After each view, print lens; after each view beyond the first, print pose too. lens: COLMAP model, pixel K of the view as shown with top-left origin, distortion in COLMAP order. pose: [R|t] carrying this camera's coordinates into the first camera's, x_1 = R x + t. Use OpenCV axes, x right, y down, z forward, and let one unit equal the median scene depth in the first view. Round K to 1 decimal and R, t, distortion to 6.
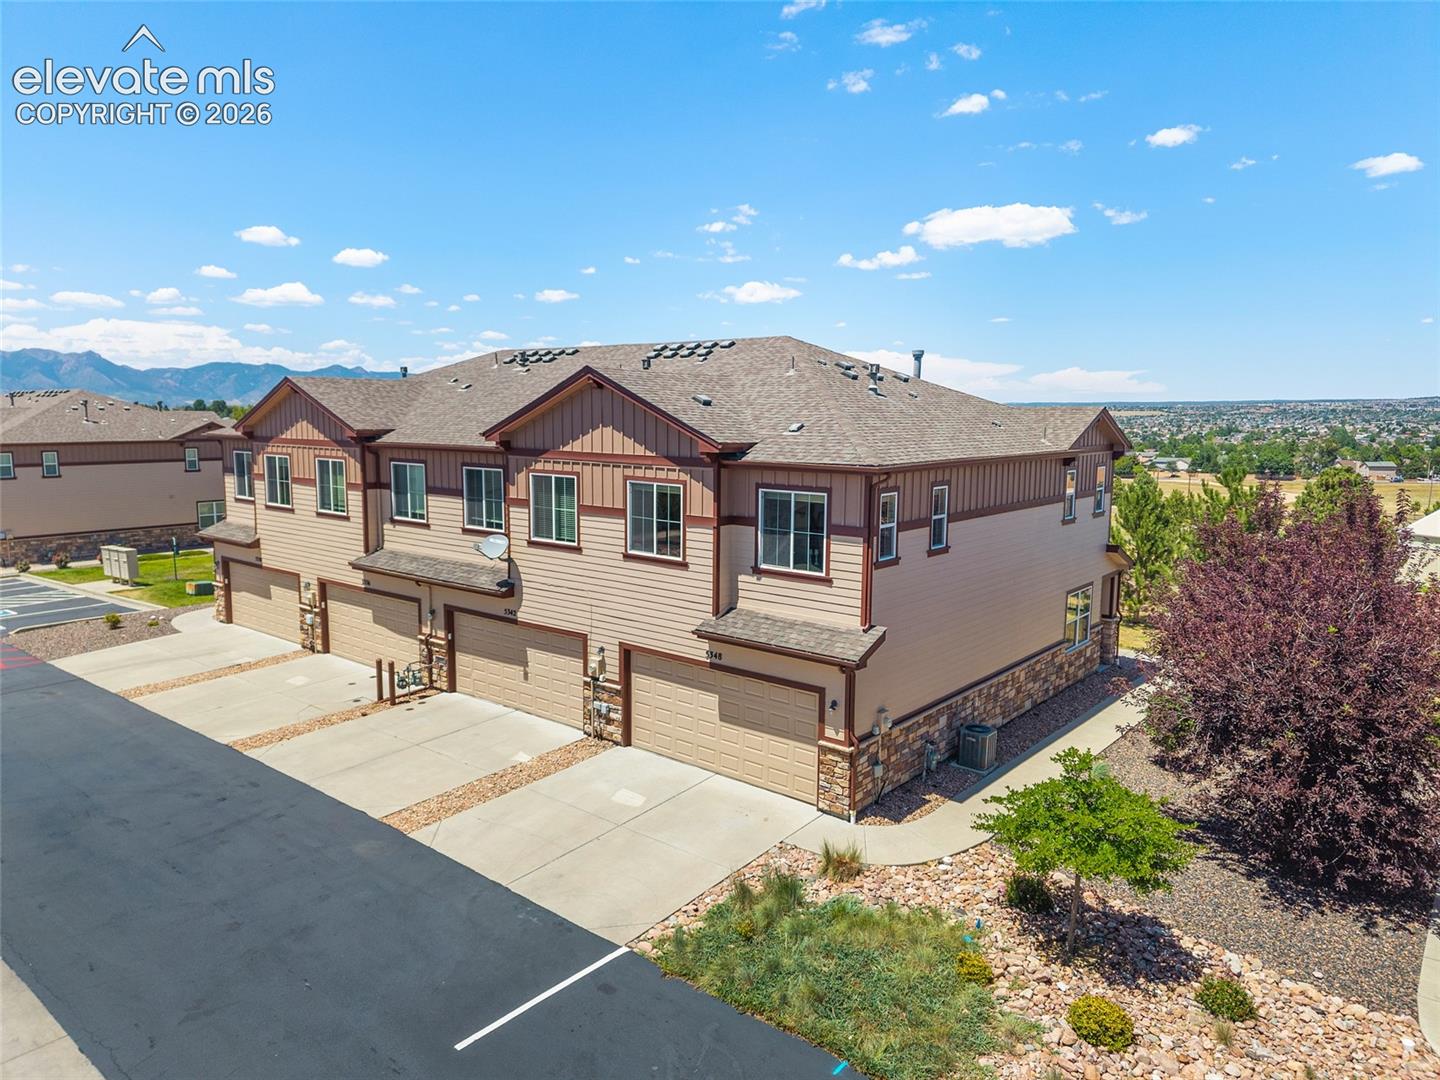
lens RADIAL K [[958.4, 0, 720.0], [0, 958.4, 540.0], [0, 0, 1]] dist [0.014291, -0.001516]
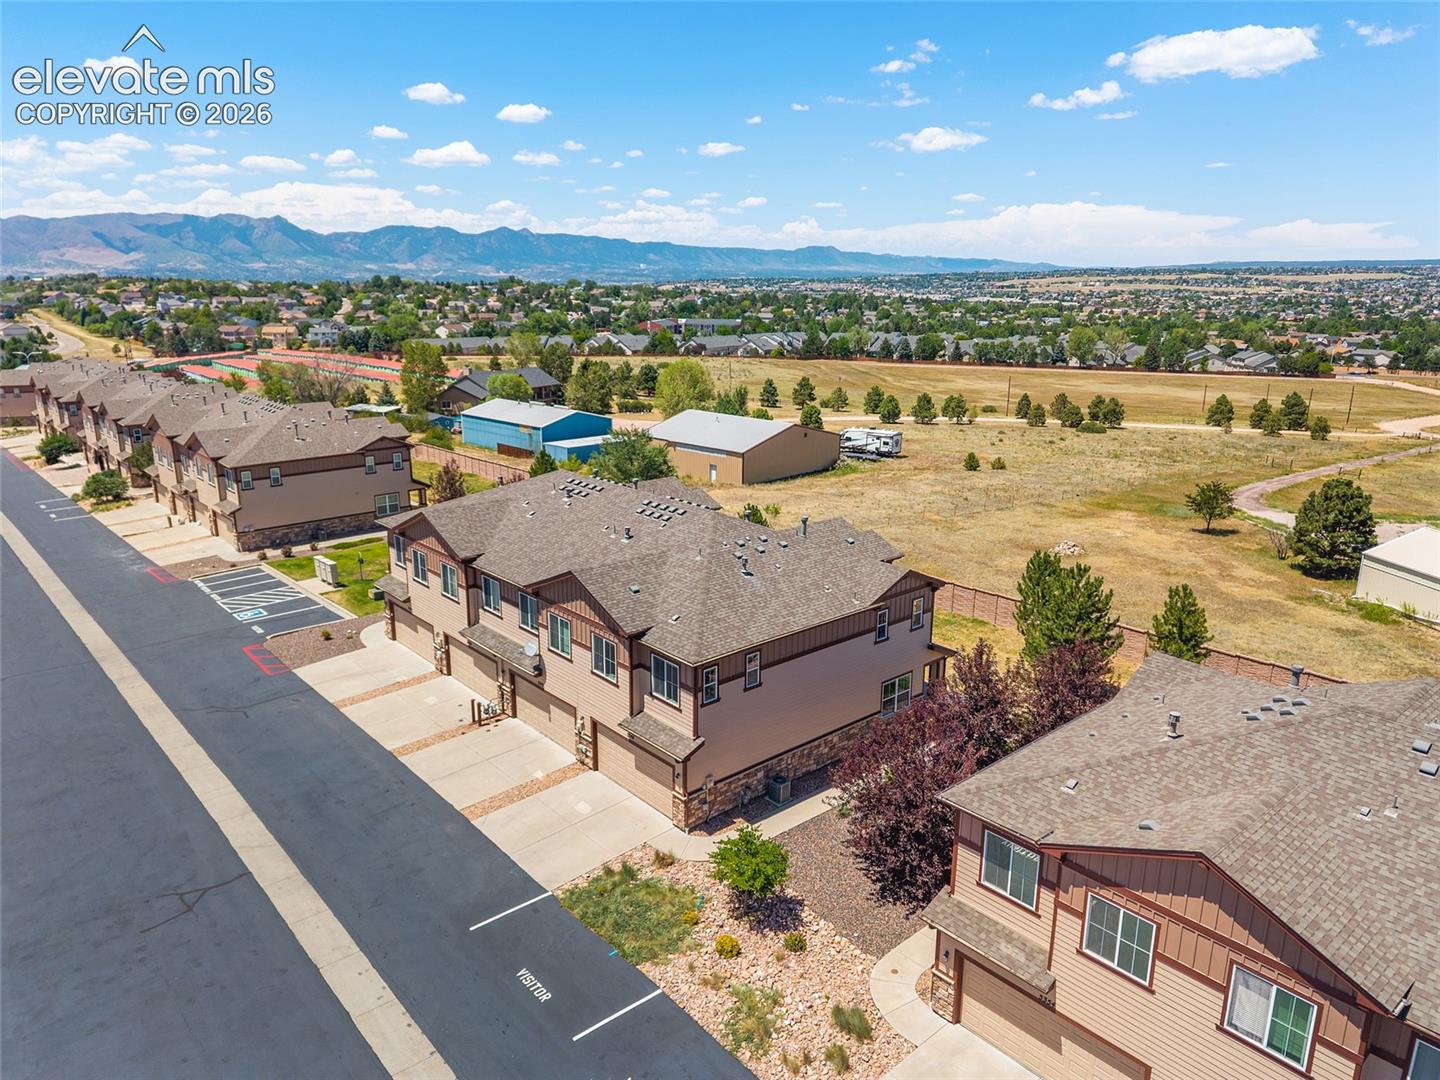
lens RADIAL K [[981.4, 0, 720.0], [0, 981.4, 540.0], [0, 0, 1]] dist [0.038483, -0.002798]
pose [[0.985573, 0.039062, -0.164683, 0.276544], [-0.016038, 0.990179, 0.138880, -0.312033], [0.168491, -0.134235, 0.976520, -0.468981]]
